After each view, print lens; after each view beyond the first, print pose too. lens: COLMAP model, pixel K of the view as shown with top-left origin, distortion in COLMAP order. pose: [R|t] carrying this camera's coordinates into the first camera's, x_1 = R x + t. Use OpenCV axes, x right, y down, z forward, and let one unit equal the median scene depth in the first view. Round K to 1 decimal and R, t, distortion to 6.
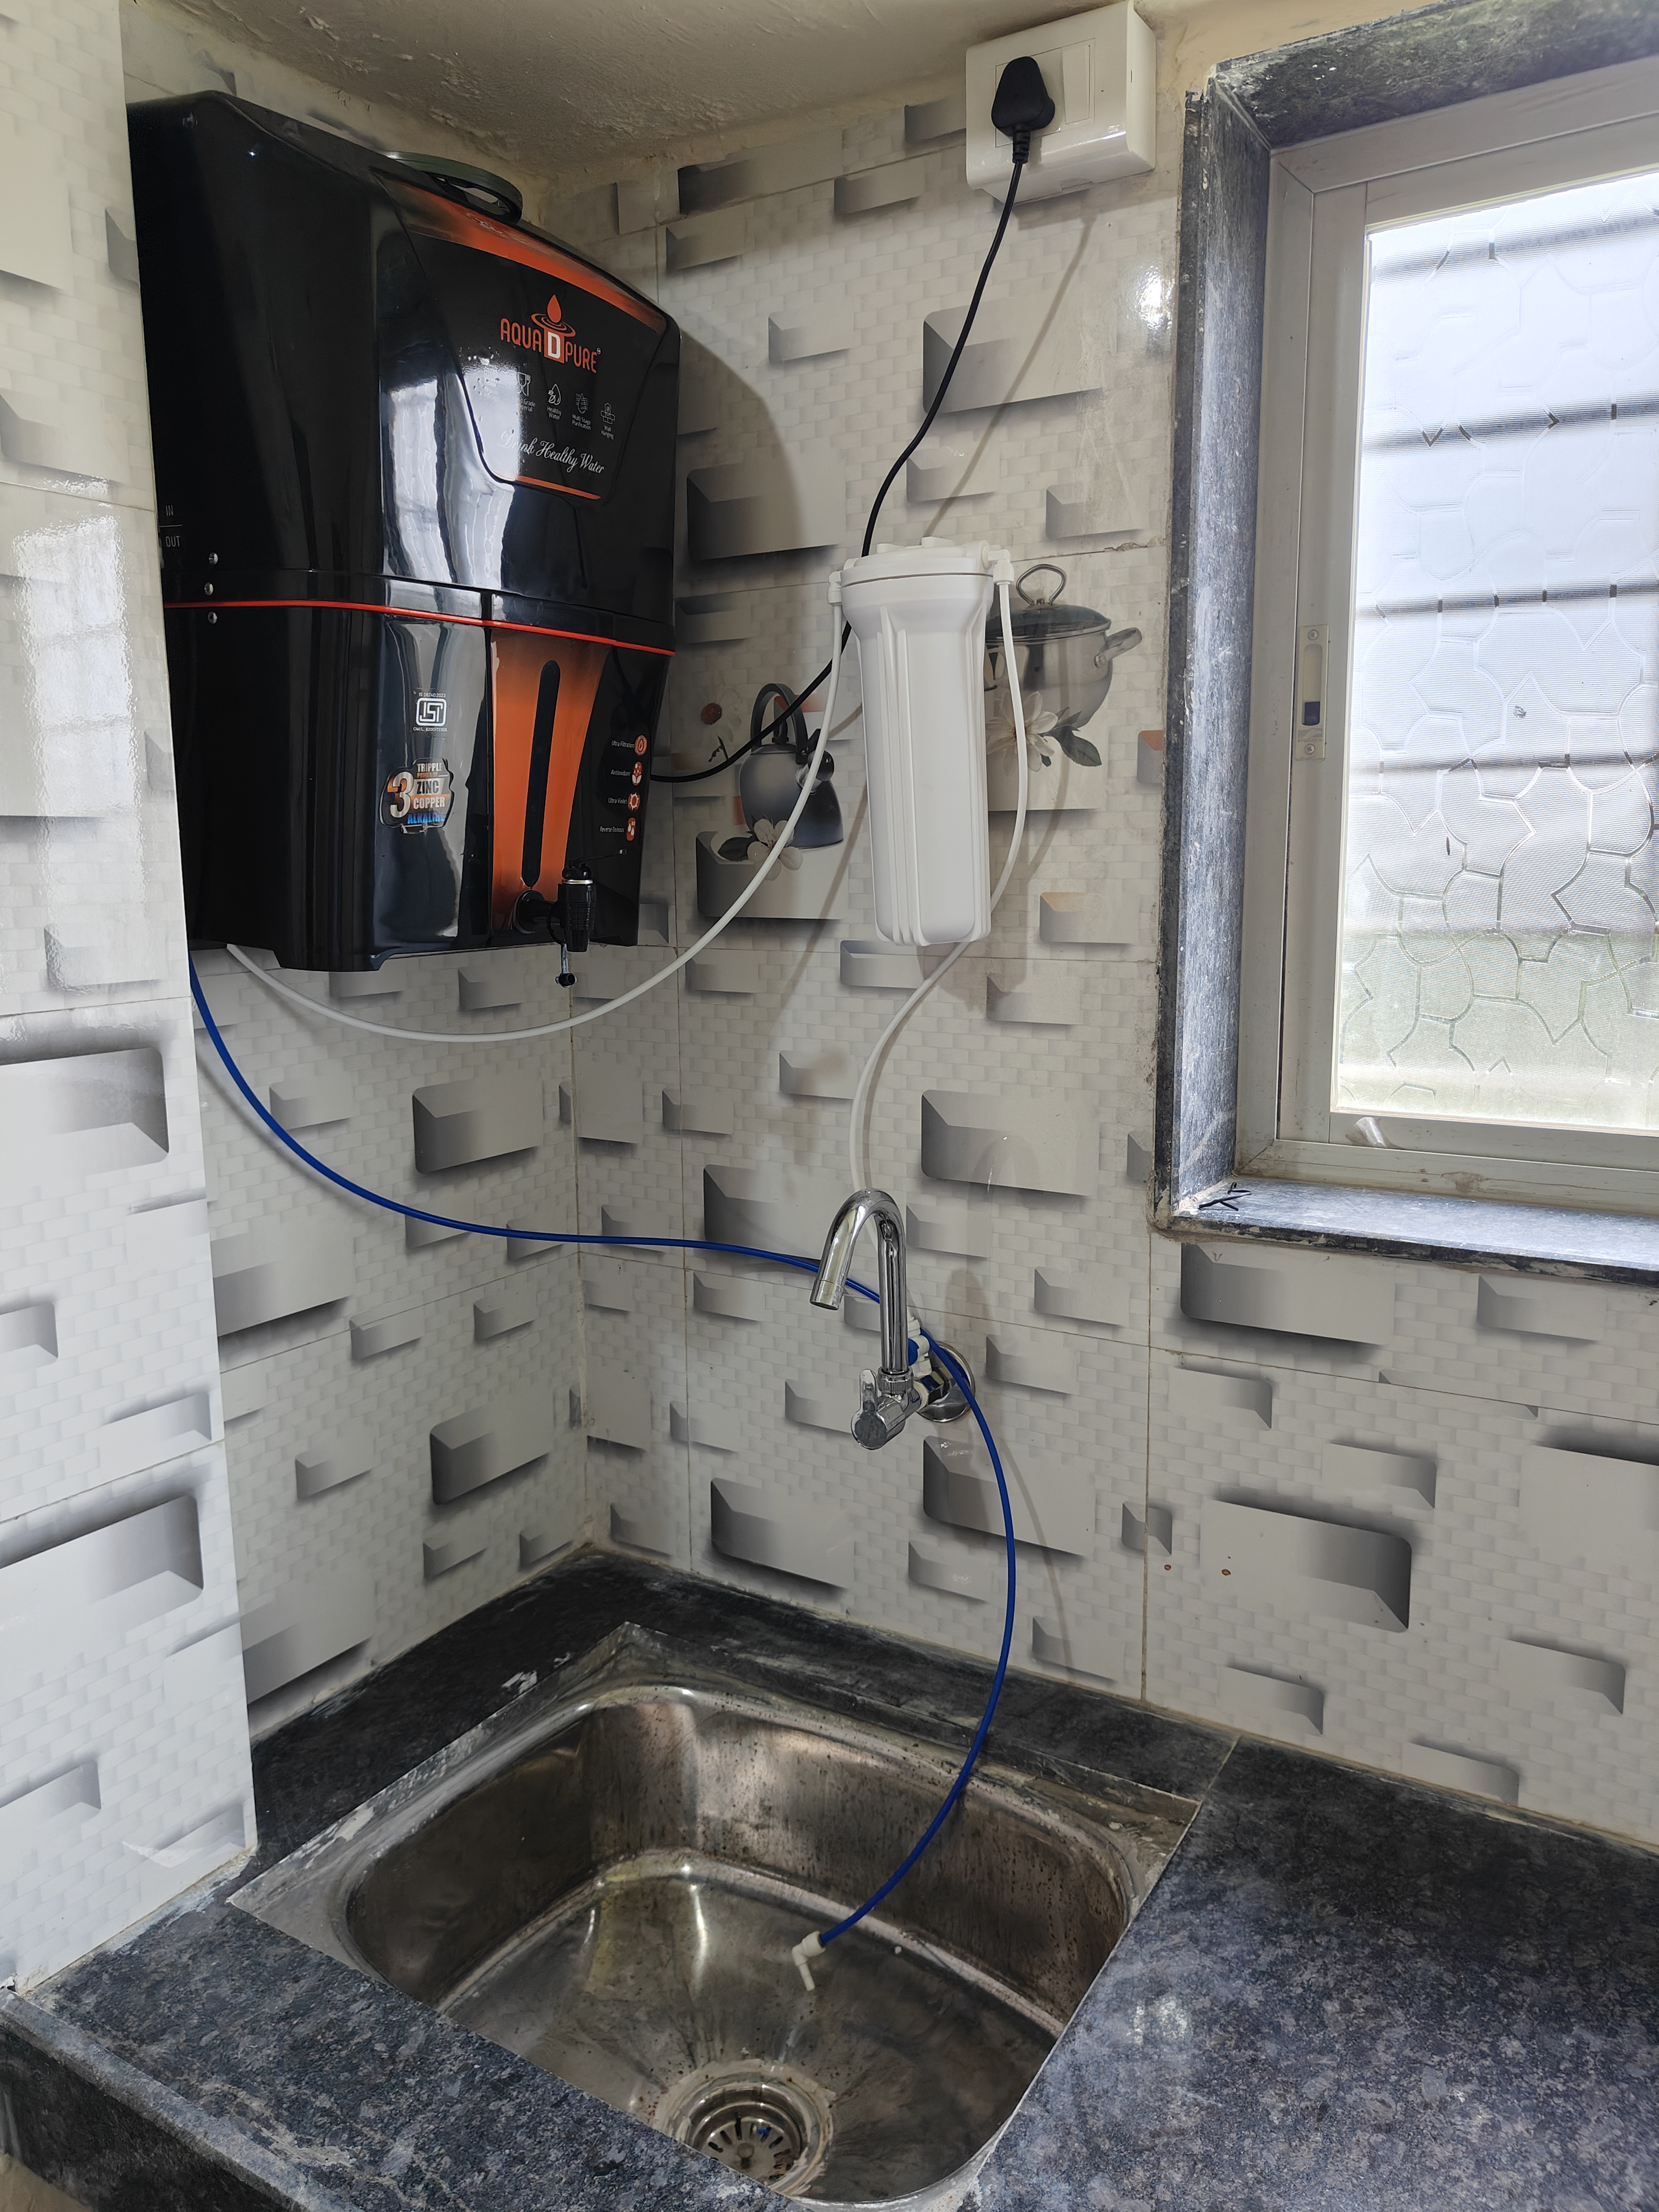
lens RADIAL K [[1567.6, 0, 864.0], [0, 1567.6, 1078.2], [0, 0, 1]] dist [0.029153, -0.012923]
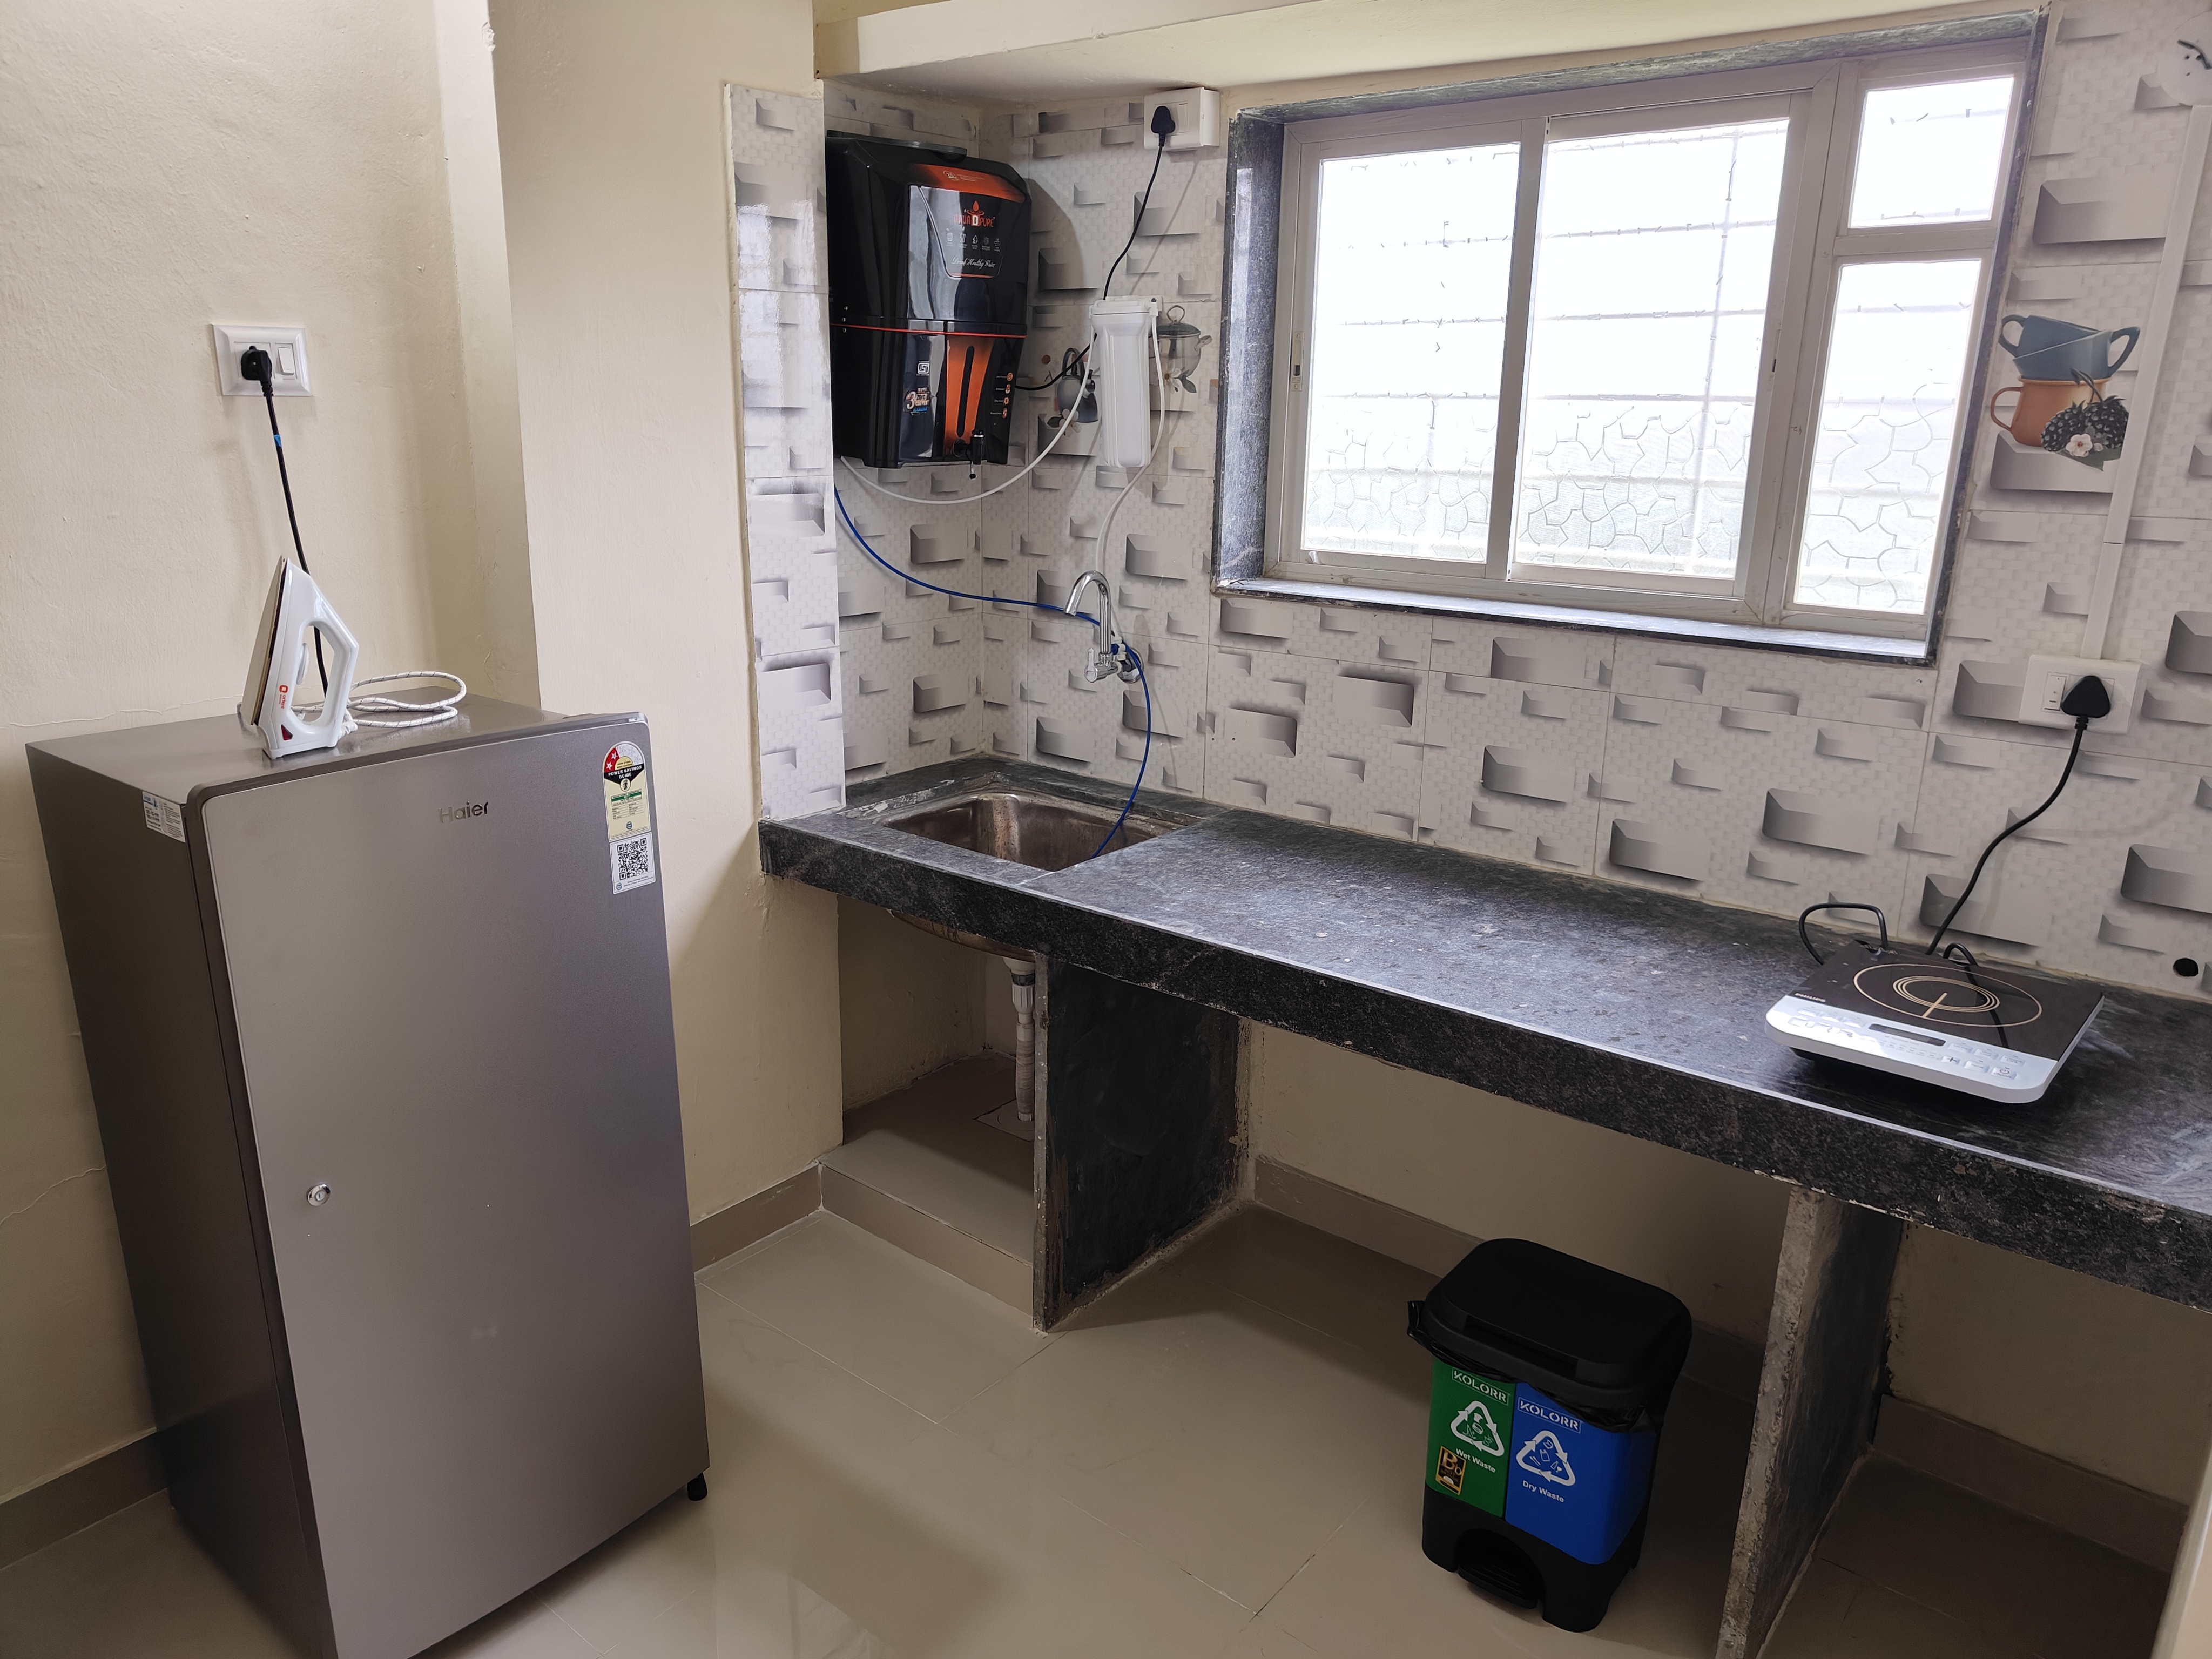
lens RADIAL K [[1567.6, 0, 1109.1], [0, 1567.6, 826.2], [0, 0, 1]] dist [0.029153, -0.012923]
pose [[0.988098, 0.066606, -0.138657, 0.380138], [-0.049348, 0.991007, 0.124381, 0.156492], [0.145695, -0.116058, 0.982499, -1.383309]]
